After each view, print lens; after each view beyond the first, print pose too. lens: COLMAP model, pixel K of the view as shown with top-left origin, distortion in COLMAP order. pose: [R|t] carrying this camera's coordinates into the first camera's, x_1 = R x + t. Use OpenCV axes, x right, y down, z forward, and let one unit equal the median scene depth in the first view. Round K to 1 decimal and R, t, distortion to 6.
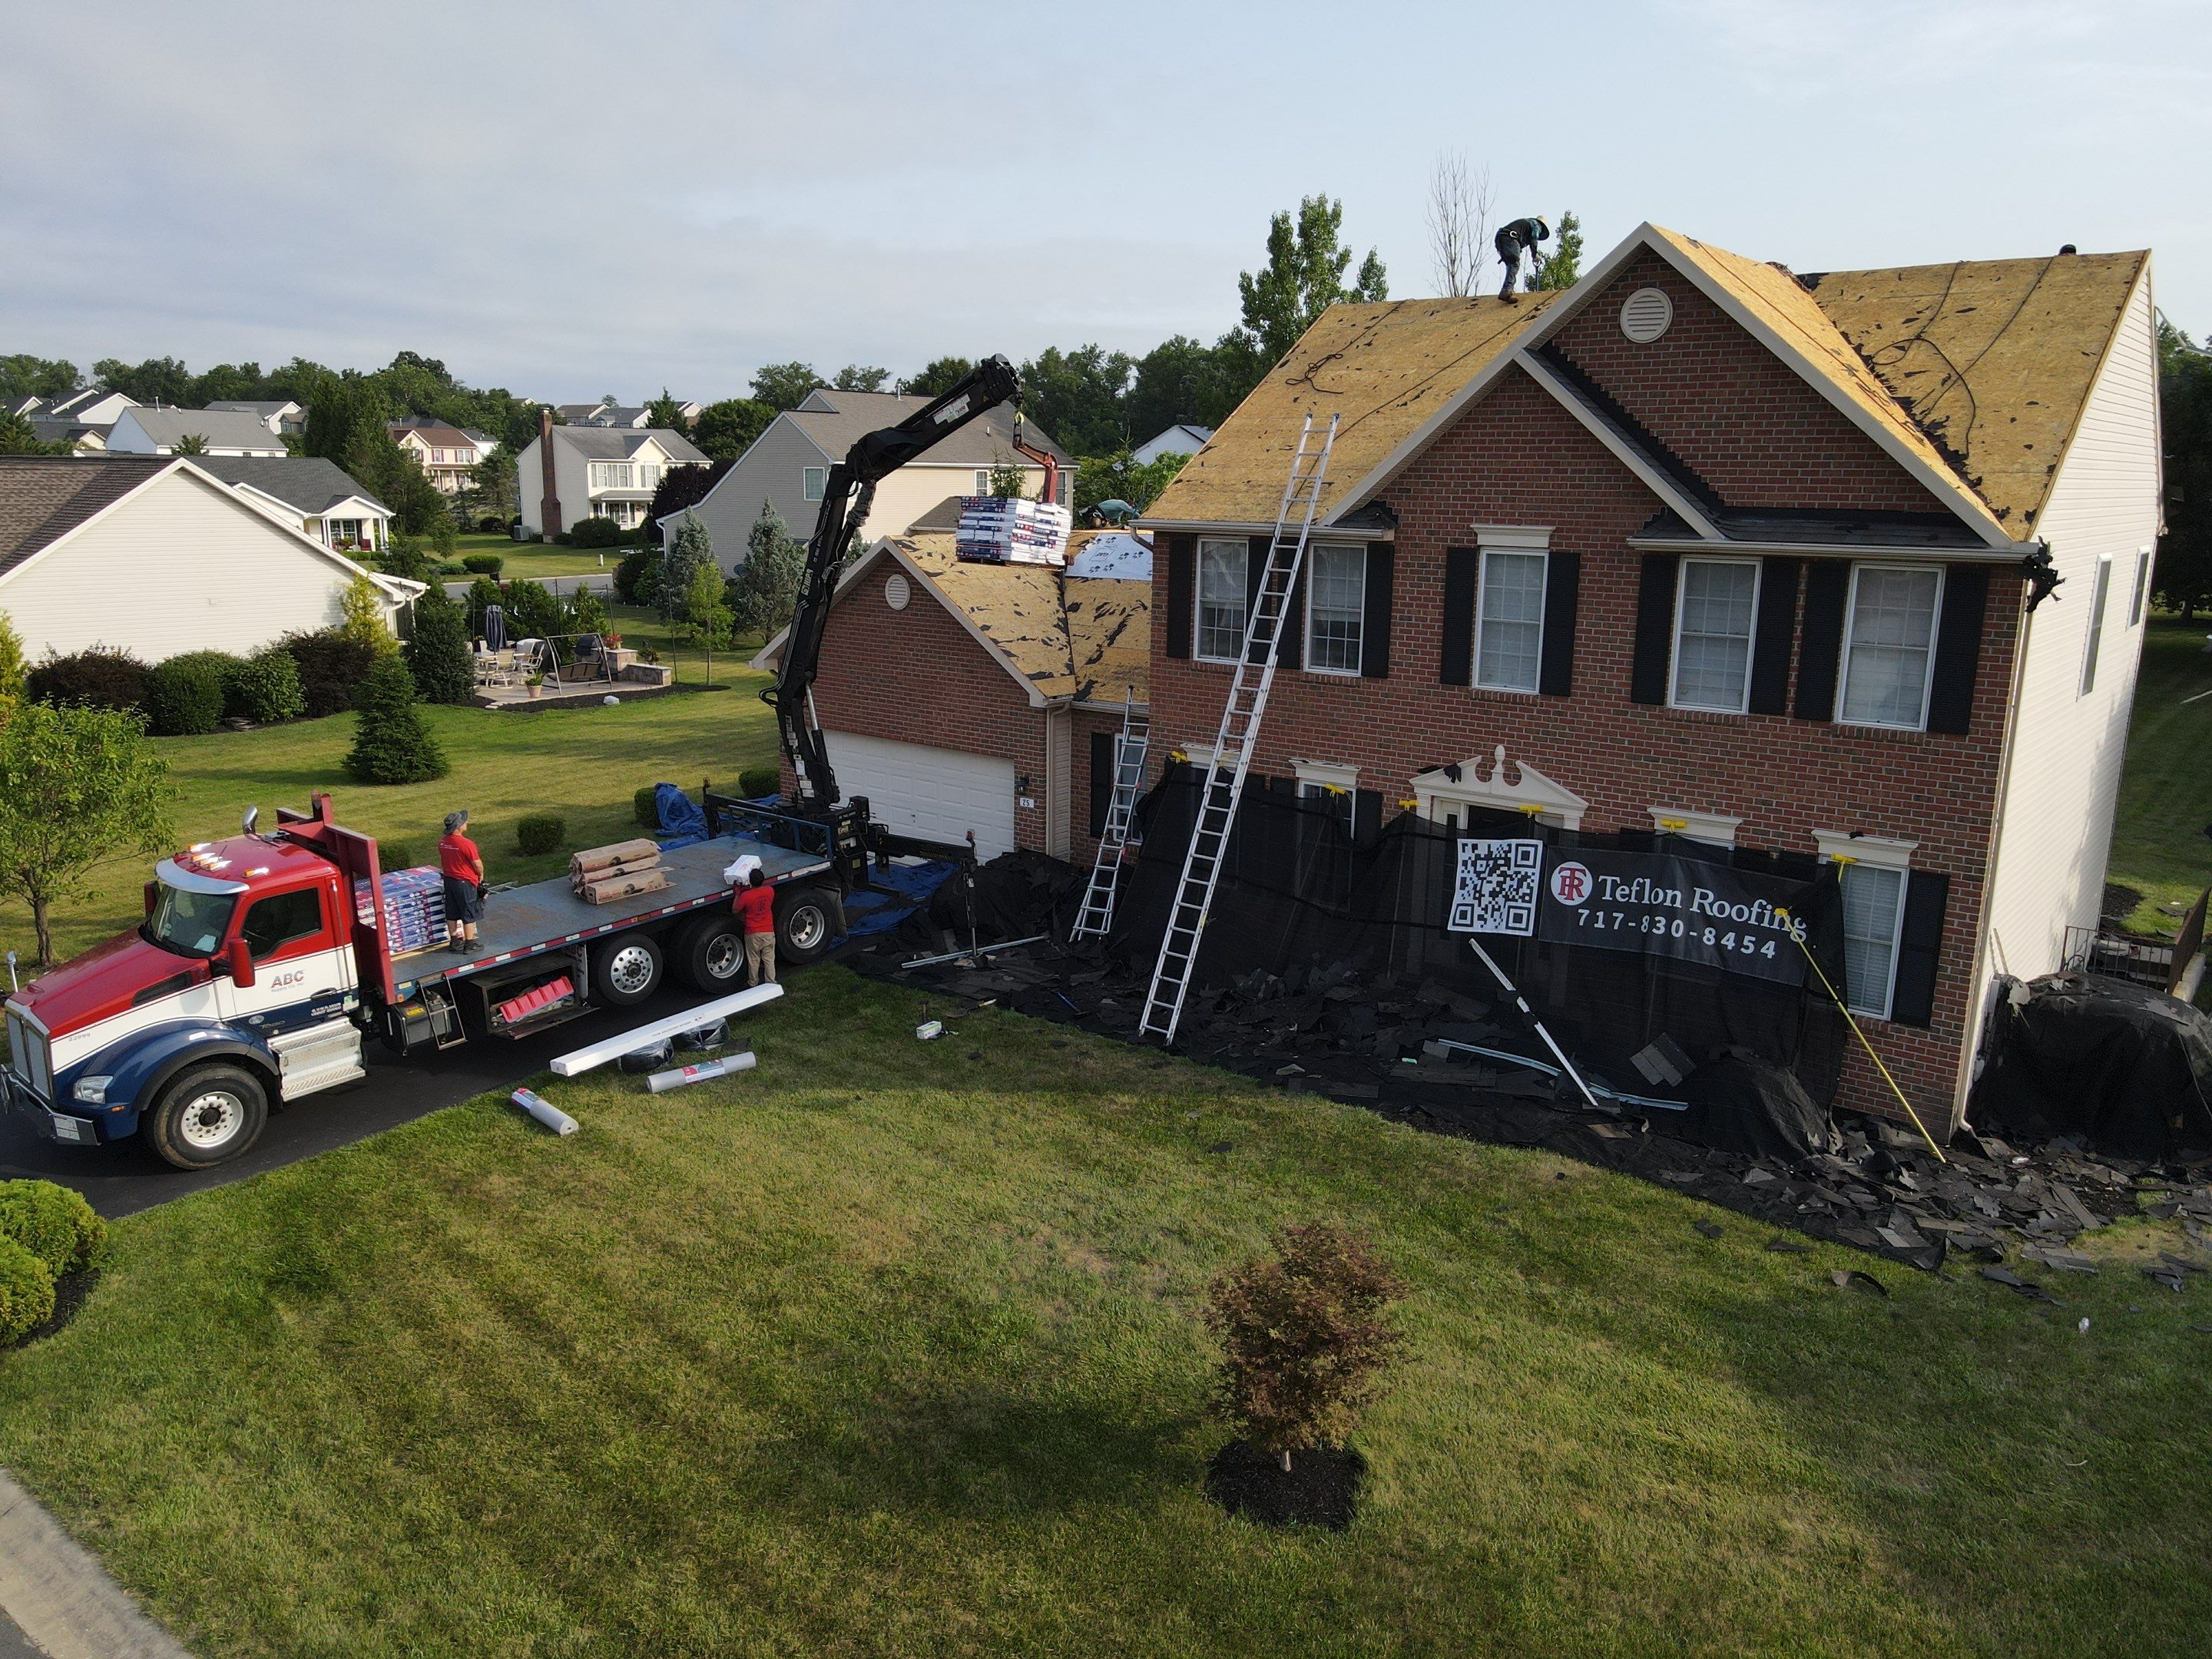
lens RADIAL K [[1625.3, 0, 1095.4], [0, 1625.3, 834.0], [0, 0, 1]] dist [0.003563, 0.021382]
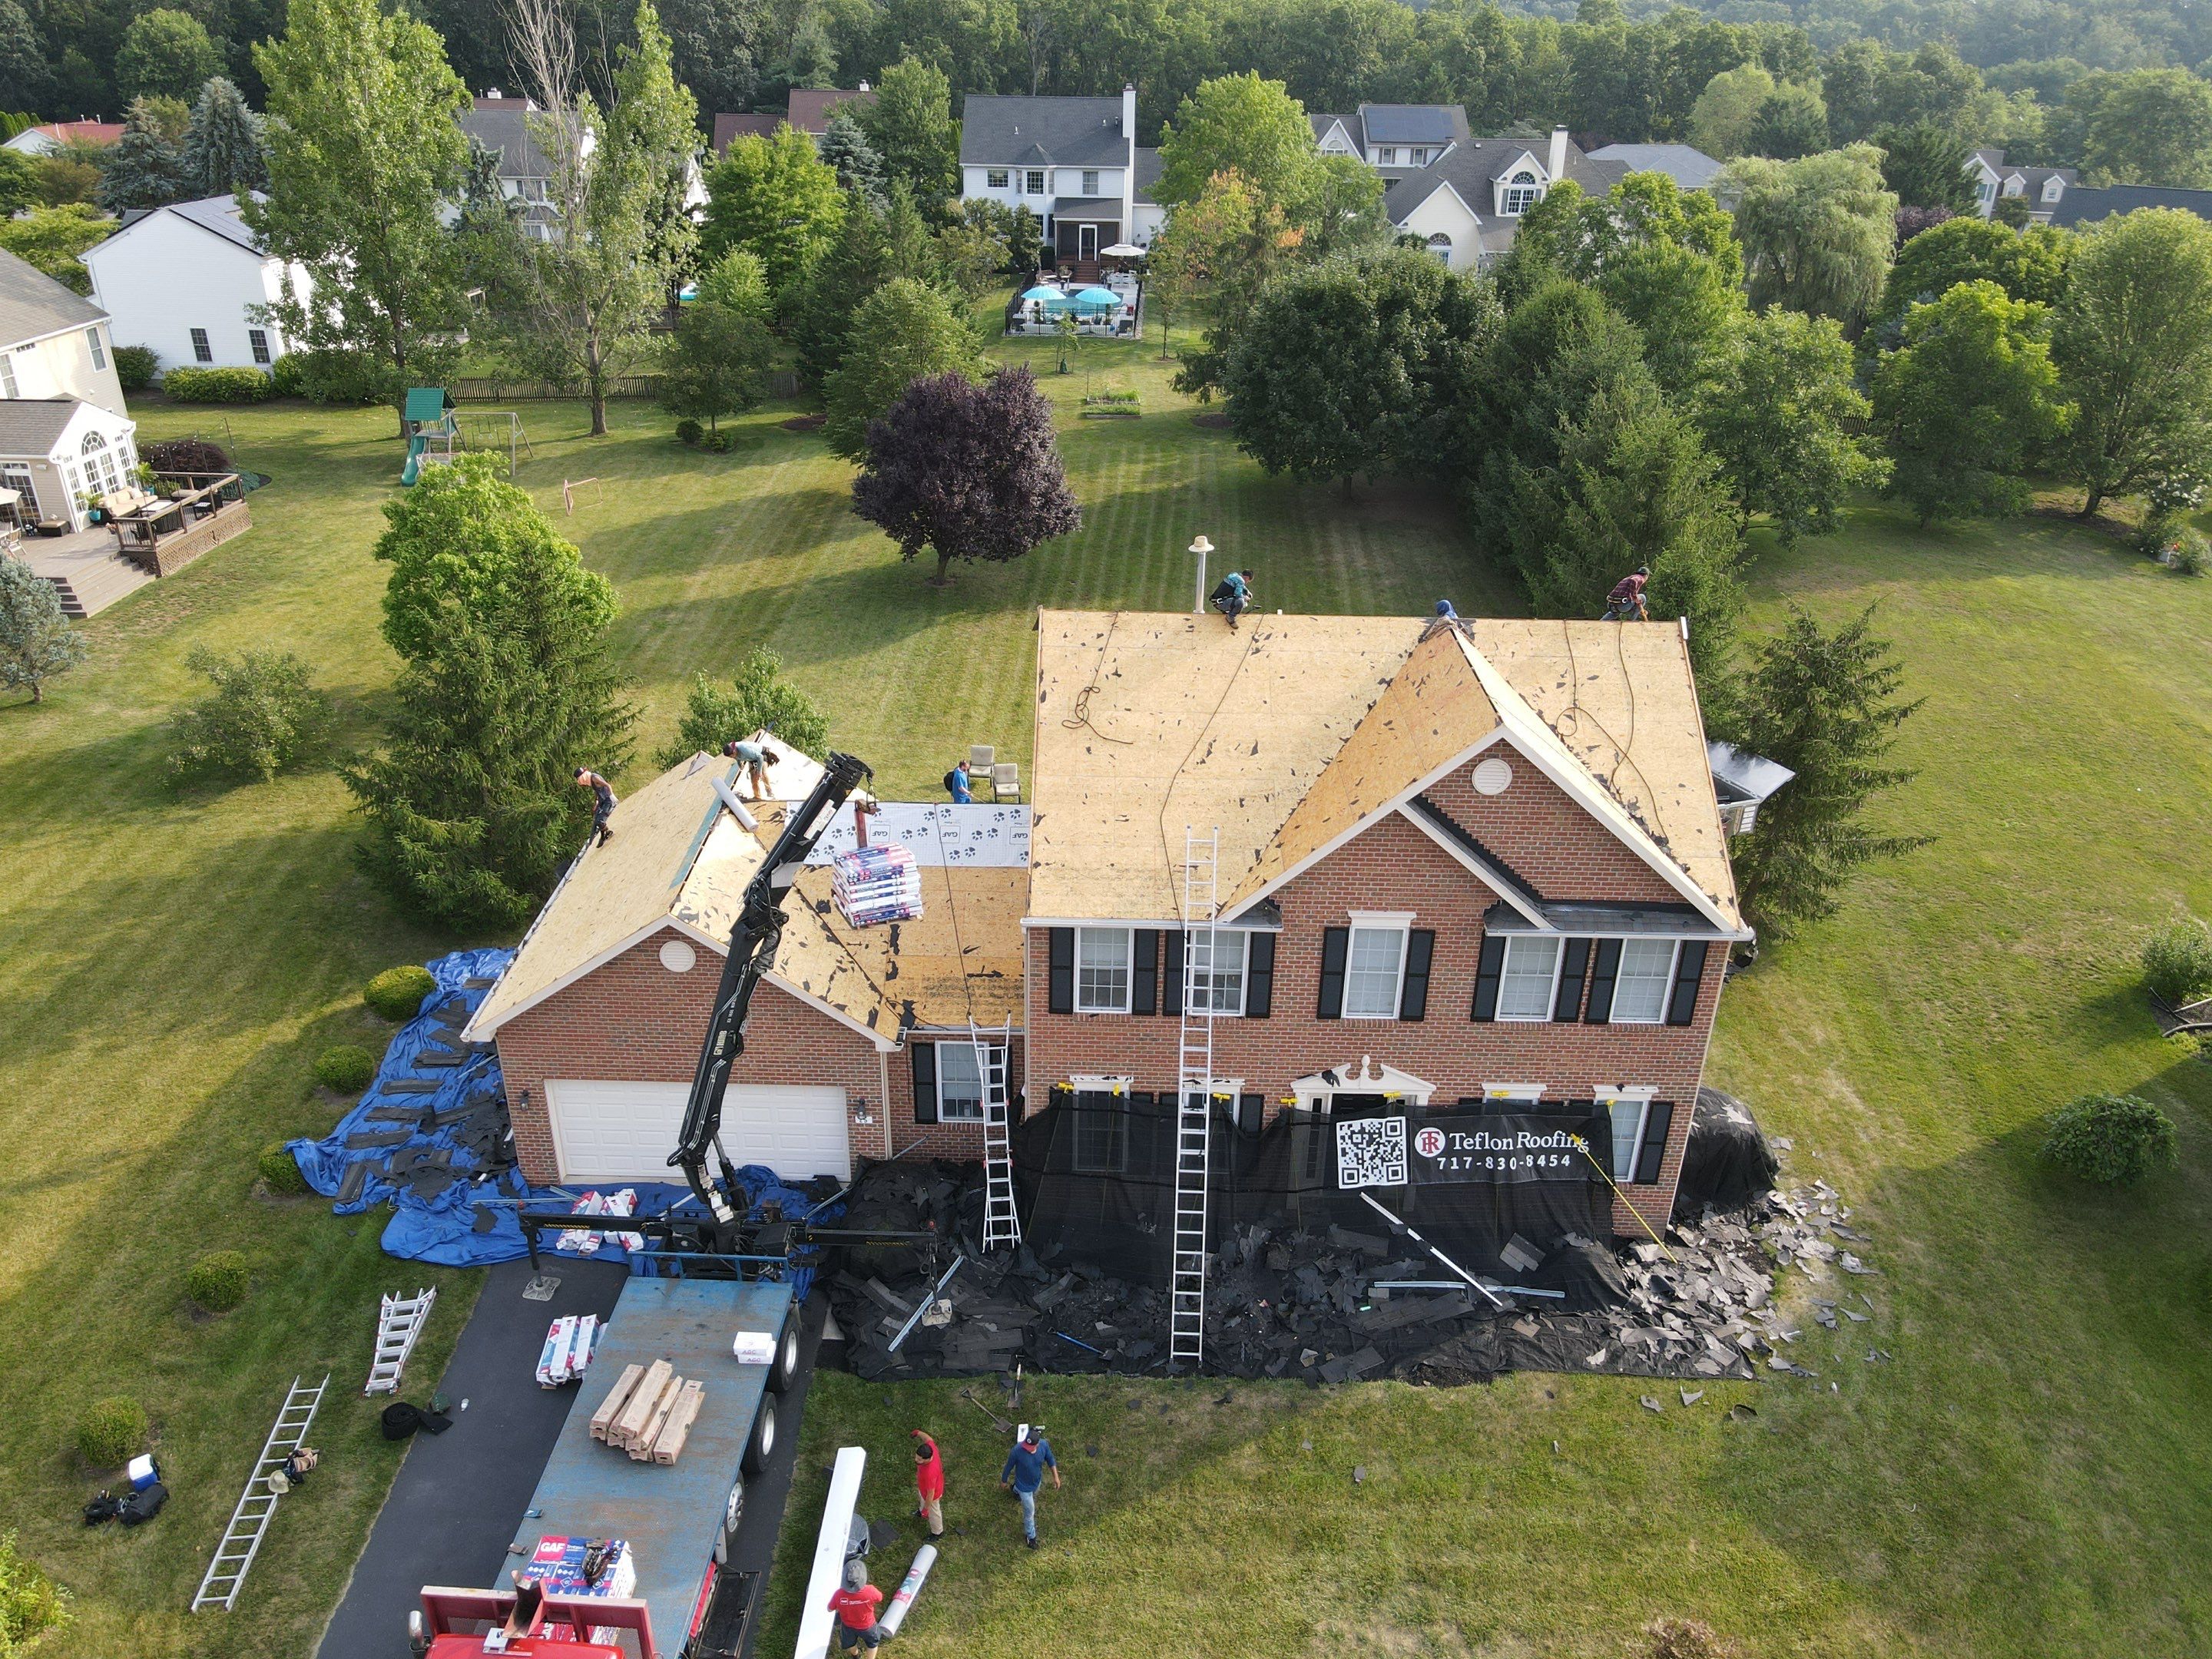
lens RADIAL K [[1625.3, 0, 1098.8], [0, 1625.3, 835.3], [0, 0, 1]] dist [0.003563, 0.021382]
pose [[0.782383, -0.278655, 0.556982, -0.503202], [0.128292, 0.947251, 0.293696, -0.531219], [-0.609441, -0.158327, 0.776862, 0.115939]]
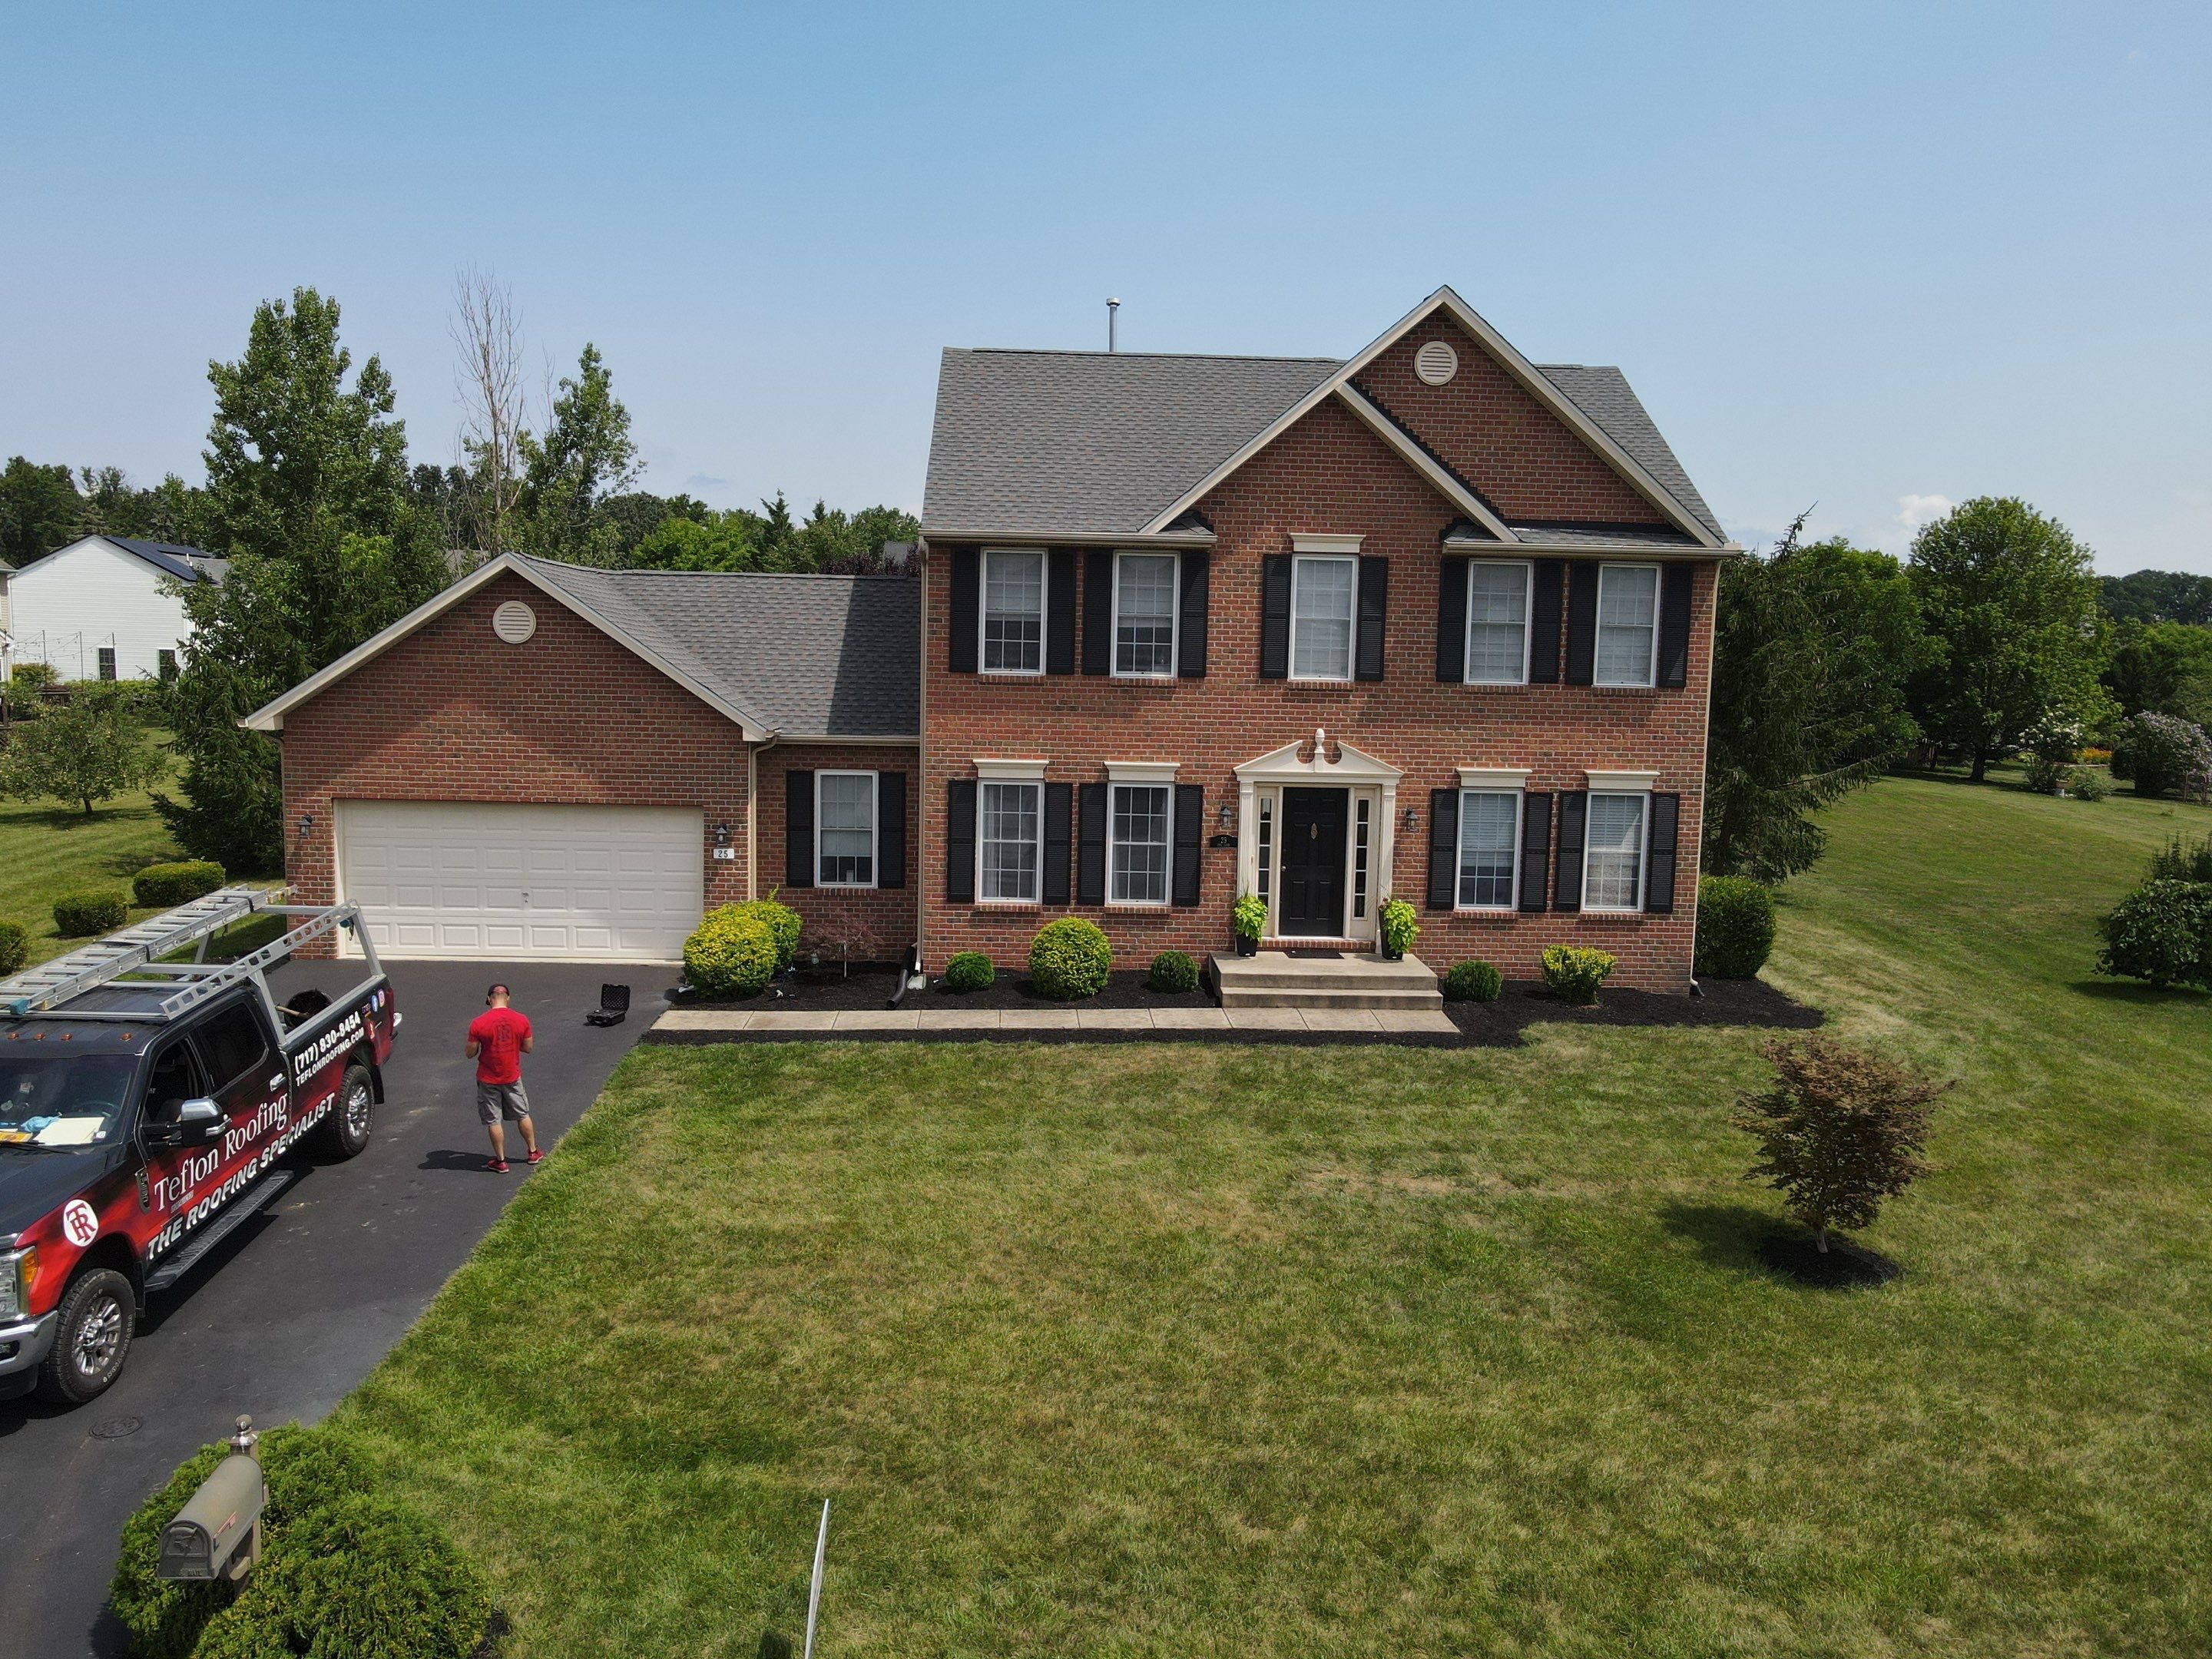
lens RADIAL K [[1625.3, 0, 1098.5], [0, 1625.3, 830.3], [0, 0, 1]] dist [0.003563, 0.021382]
pose [[0.747181, -0.064081, 0.661525, -0.513510], [0.131887, 0.989843, -0.053079, 0.045425], [-0.651404, 0.126906, 0.748043, 0.222467]]
